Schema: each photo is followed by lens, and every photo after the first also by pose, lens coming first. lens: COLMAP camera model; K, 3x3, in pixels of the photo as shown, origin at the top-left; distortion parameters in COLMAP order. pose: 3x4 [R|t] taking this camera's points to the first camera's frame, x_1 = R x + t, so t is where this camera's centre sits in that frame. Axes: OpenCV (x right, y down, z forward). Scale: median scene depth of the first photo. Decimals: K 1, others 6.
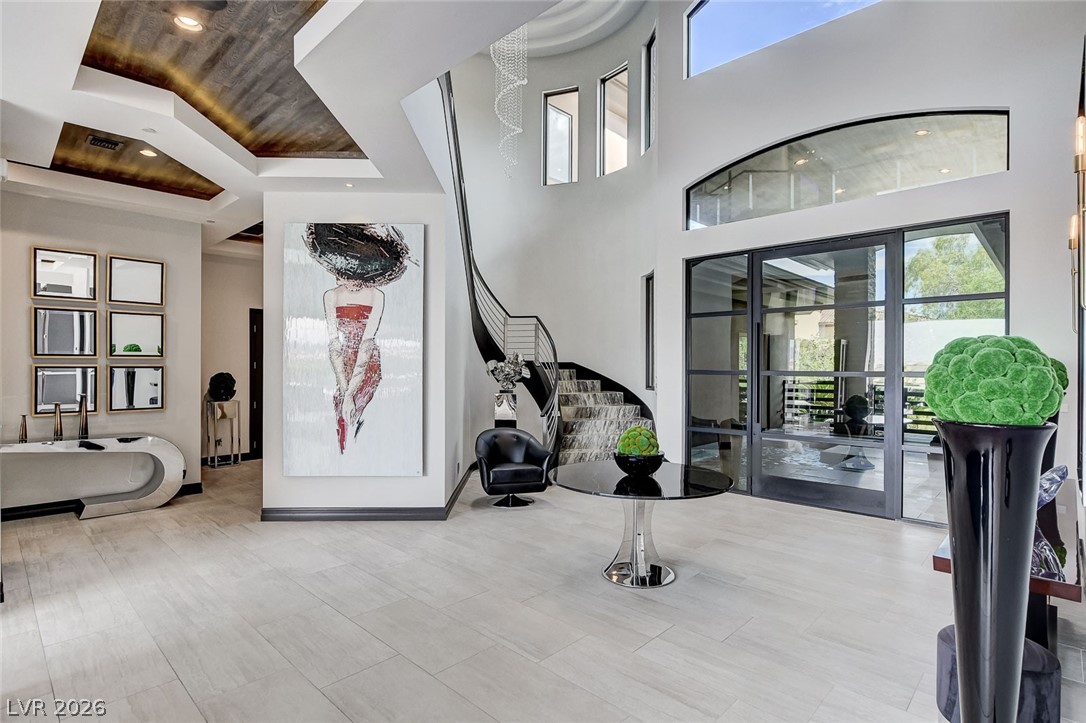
lens RADIAL K [[545.4, 0, 546.5], [0, 545.4, 361.3], [0, 0, 1]] dist [-0.005406, -0.000009]
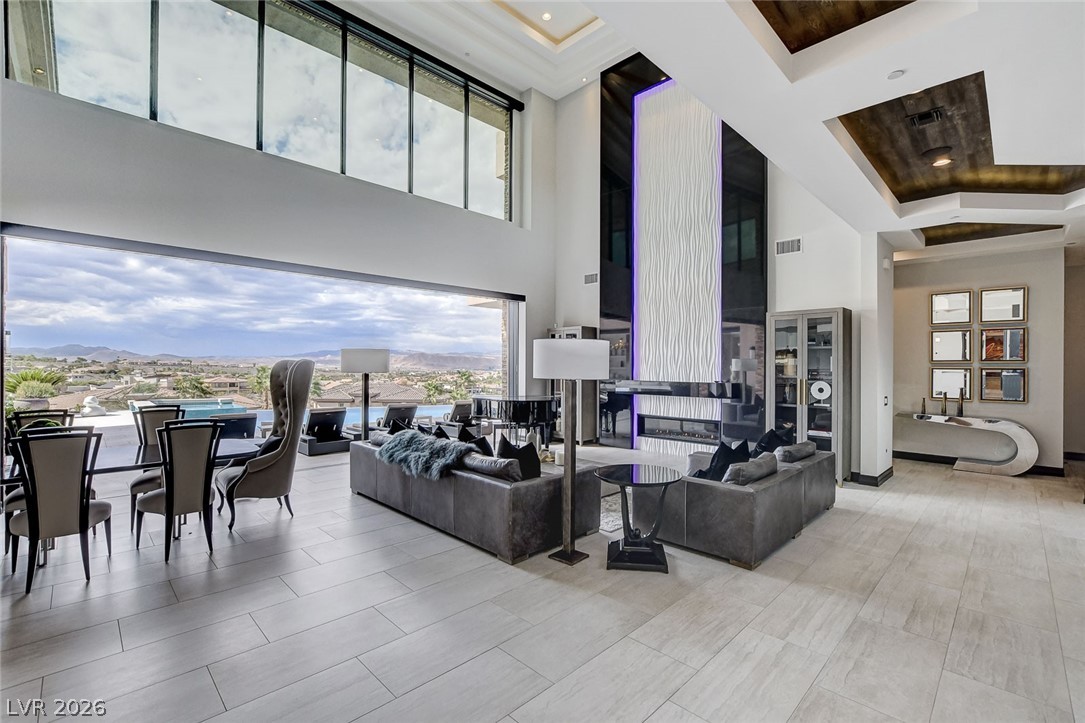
lens RADIAL K [[476.4, 0, 542.2], [0, 476.4, 368.5], [0, 0, 1]] dist [-0.017173, 0.001369]
pose [[-0.027997, 0.001041, -0.999607, 0.488967], [0.002758, 0.999996, 0.000964, 0.005101], [0.999604, -0.002729, -0.027999, -0.112200]]
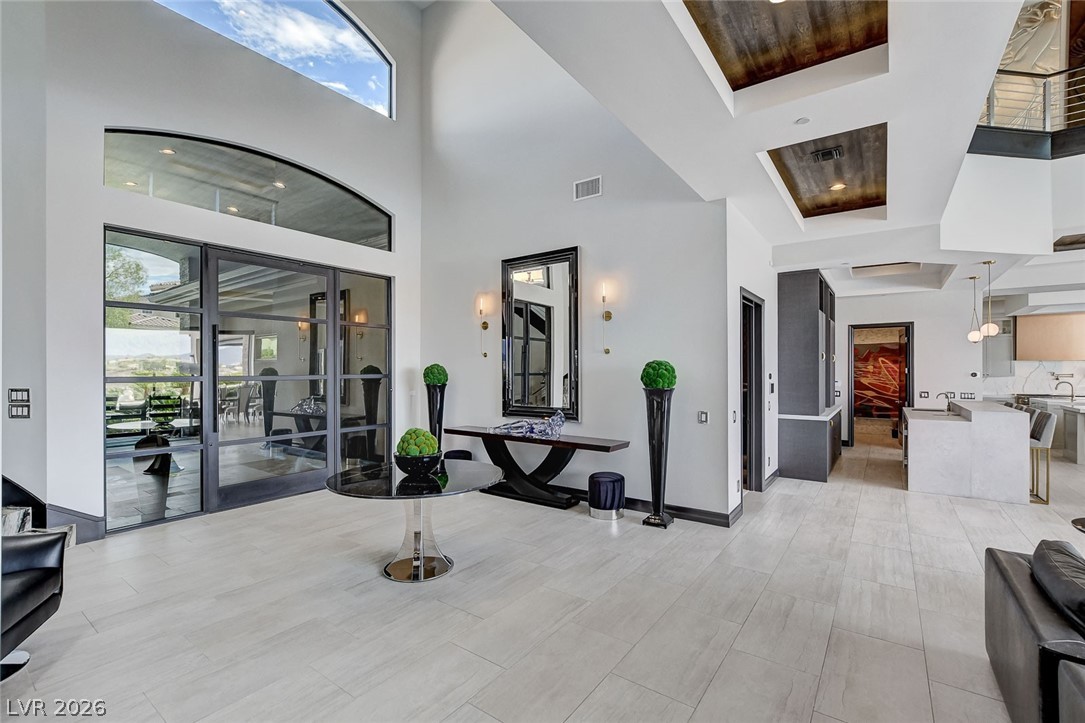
lens RADIAL K [[476.4, 0, 542.2], [0, 476.4, 368.5], [0, 0, 1]] dist [-0.017173, 0.001369]
pose [[-0.132095, -0.000083, 0.991237, -0.582218], [-0.004377, 0.999990, -0.000500, 0.002130], [-0.991227, -0.004405, -0.132094, 0.664321]]
